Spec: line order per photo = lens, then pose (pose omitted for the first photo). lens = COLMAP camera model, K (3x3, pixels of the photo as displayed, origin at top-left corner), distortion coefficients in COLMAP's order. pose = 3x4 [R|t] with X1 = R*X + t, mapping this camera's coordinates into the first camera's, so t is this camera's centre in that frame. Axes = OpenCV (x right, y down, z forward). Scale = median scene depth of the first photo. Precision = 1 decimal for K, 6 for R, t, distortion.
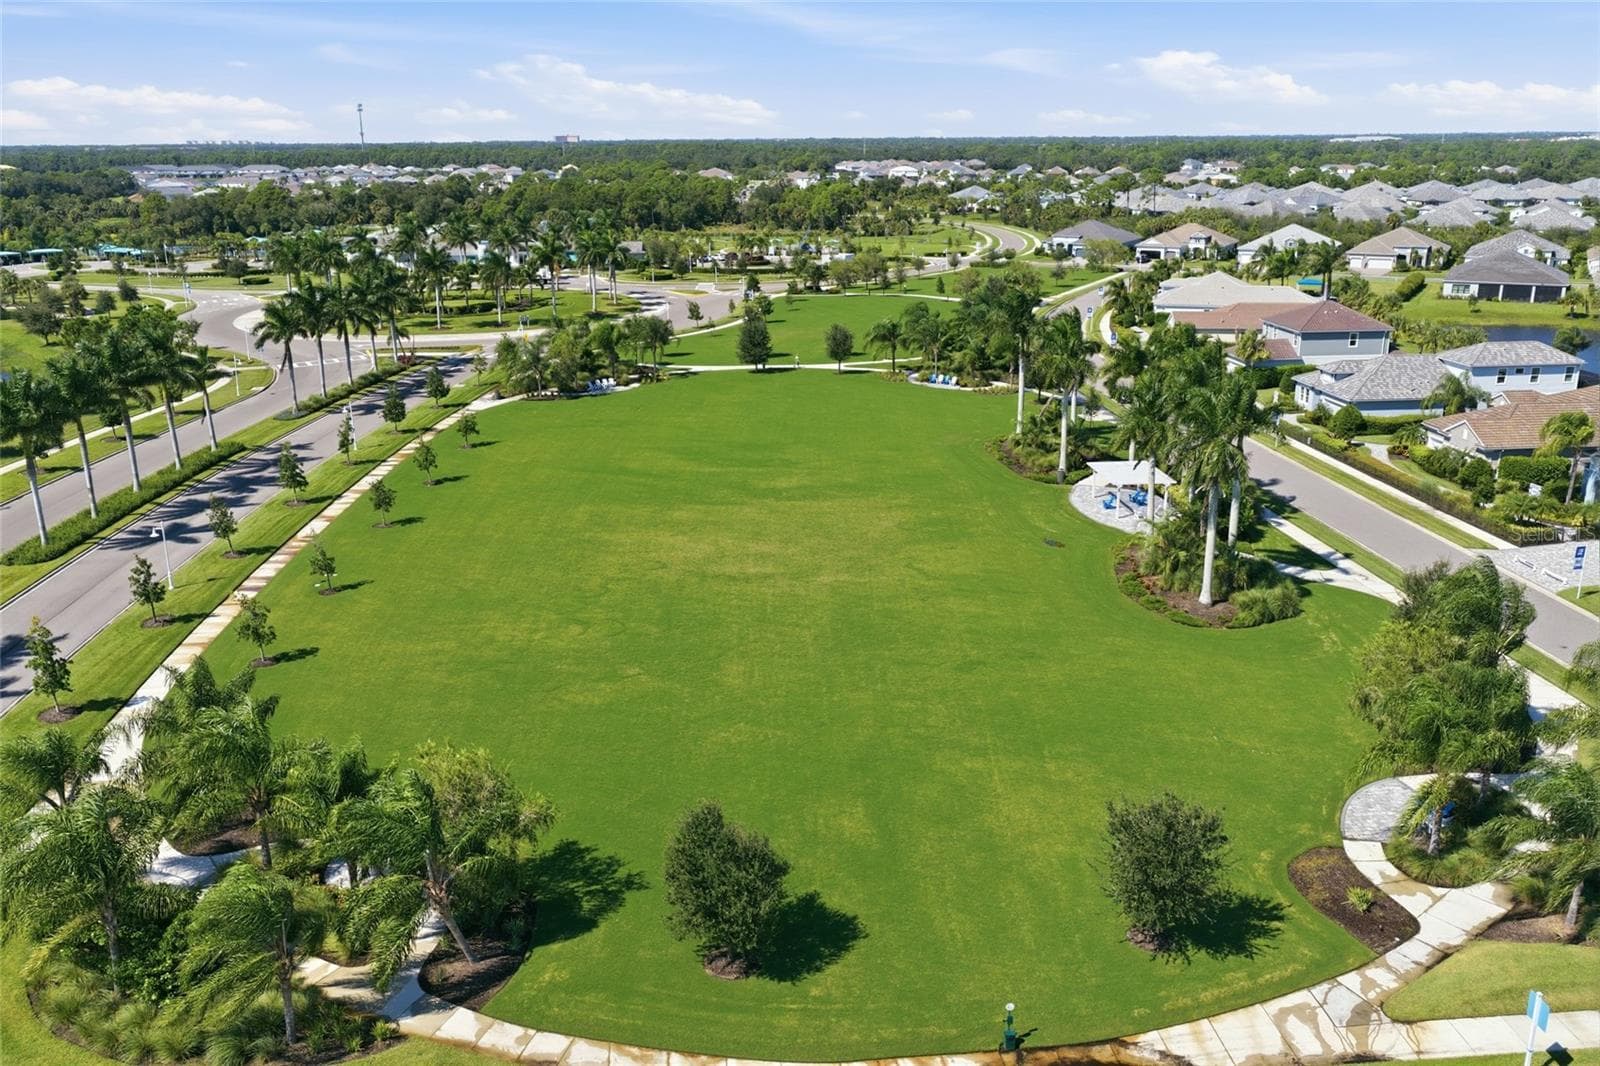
lens RADIAL K [[1287.8, 0, 800.0], [0, 1287.8, 533.0], [0, 0, 1]] dist [-0.026660, 0.058538]
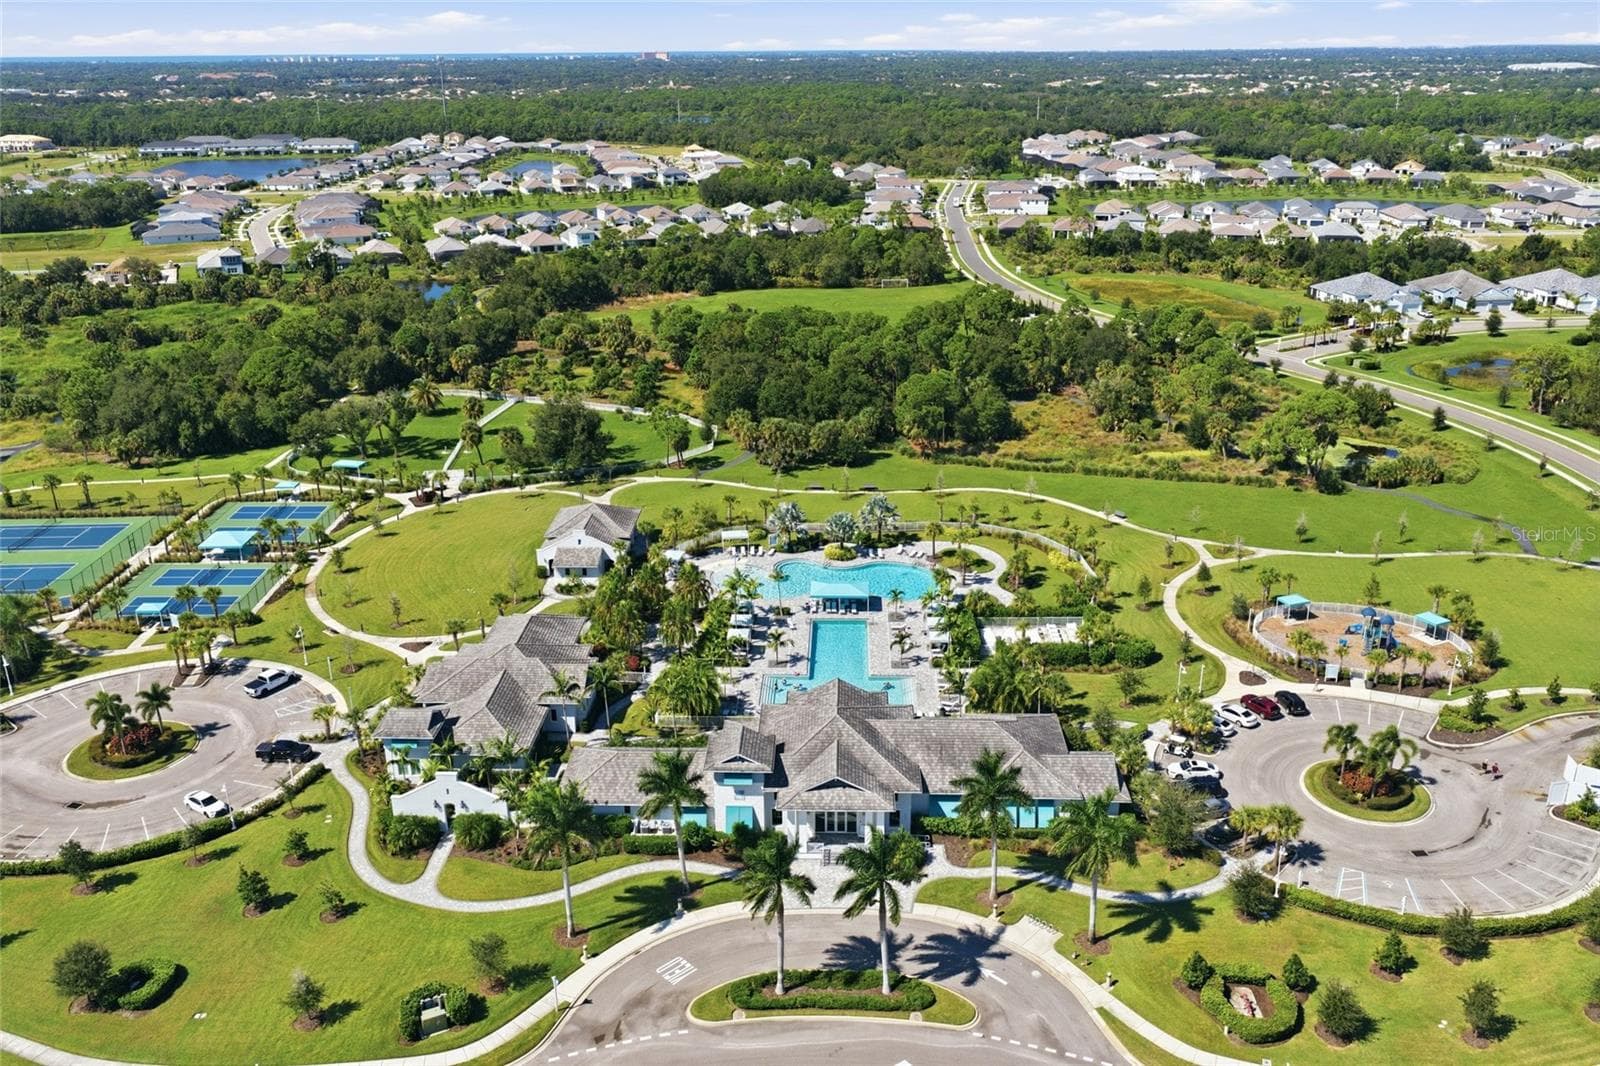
lens RADIAL K [[1287.8, 0, 800.0], [0, 1287.8, 533.0], [0, 0, 1]] dist [-0.026660, 0.058538]
pose [[0.998048, 0.027223, -0.056213, -0.065505], [-0.023689, 0.997757, 0.062604, -0.105555], [0.057791, -0.061151, 0.996454, 0.196156]]
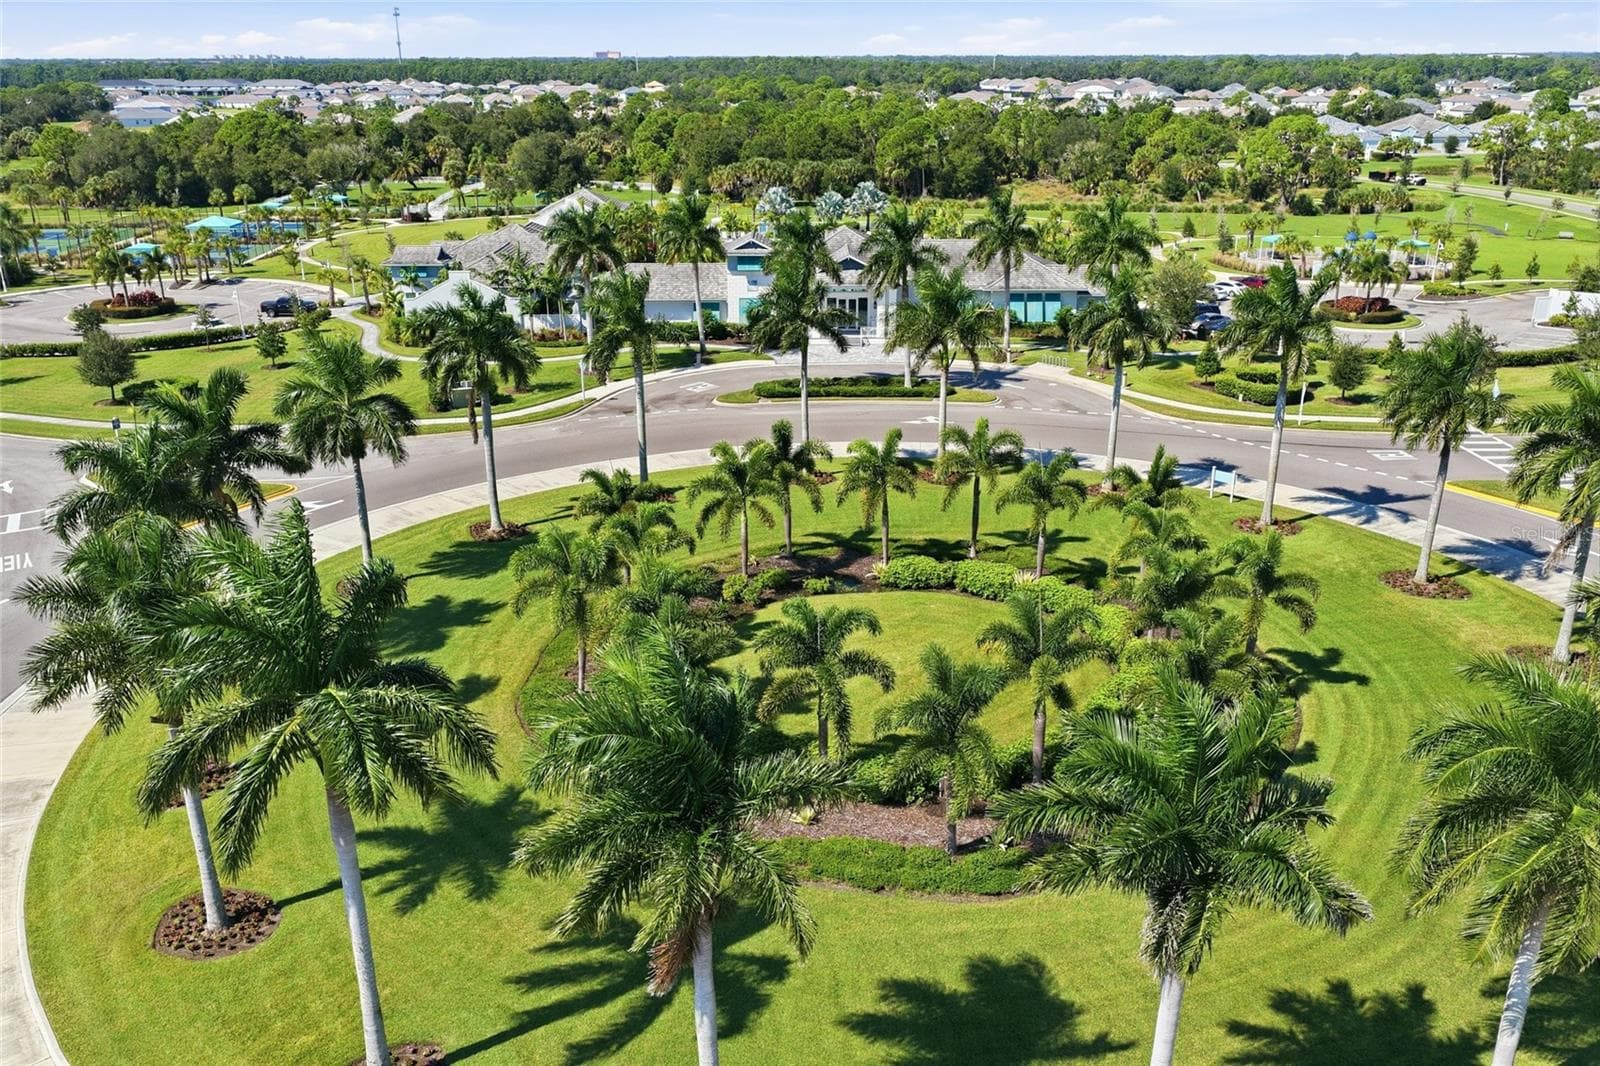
lens RADIAL K [[1287.8, 0, 800.0], [0, 1287.8, 533.0], [0, 0, 1]] dist [-0.026660, 0.058538]
pose [[0.999631, 0.013649, -0.023503, -0.069851], [-0.012285, 0.998285, 0.057246, -0.053673], [0.024244, -0.056936, 0.998083, 0.191106]]
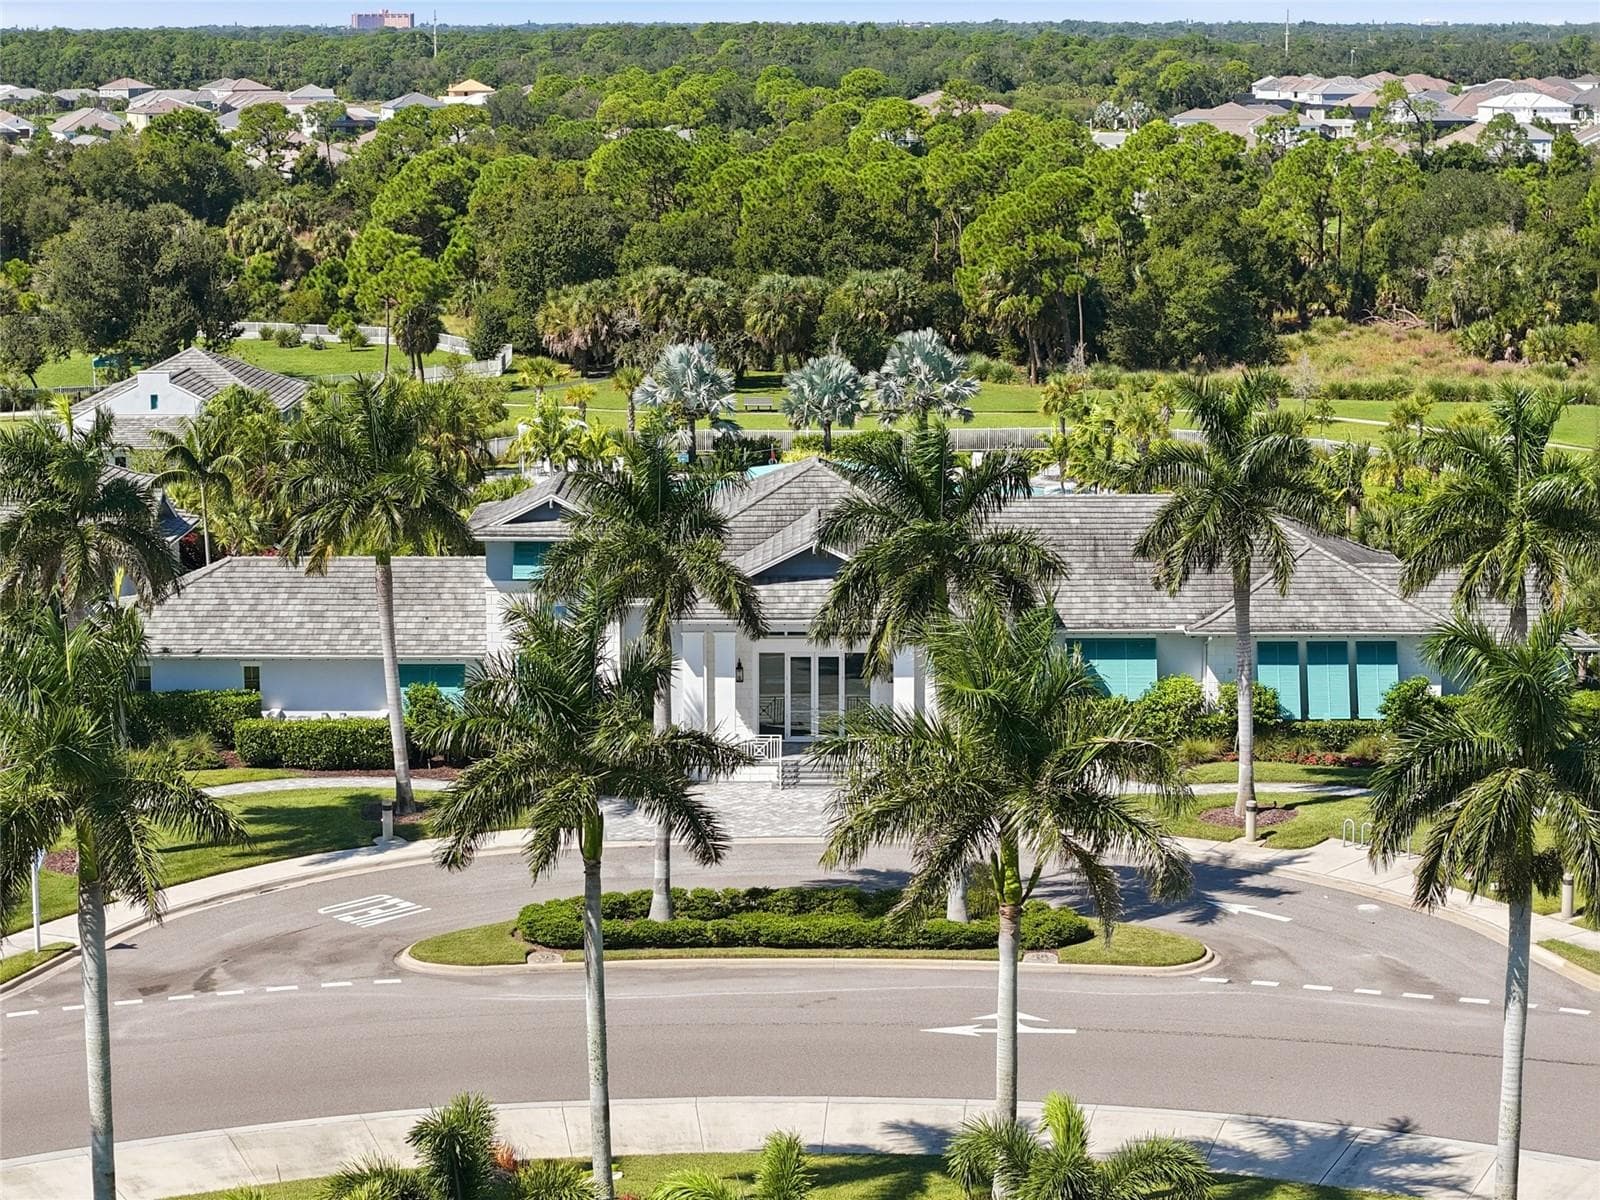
lens RADIAL K [[3200.0, 0, 771.5], [0, 3200.0, 600.7], [0, 0, 1]] dist [-0.259099, 1.537010]
pose [[0.998868, 0.013177, -0.045713, -0.064589], [-0.018484, 0.992880, -0.117677, -0.058097], [0.043837, 0.118388, 0.991999, 0.205208]]
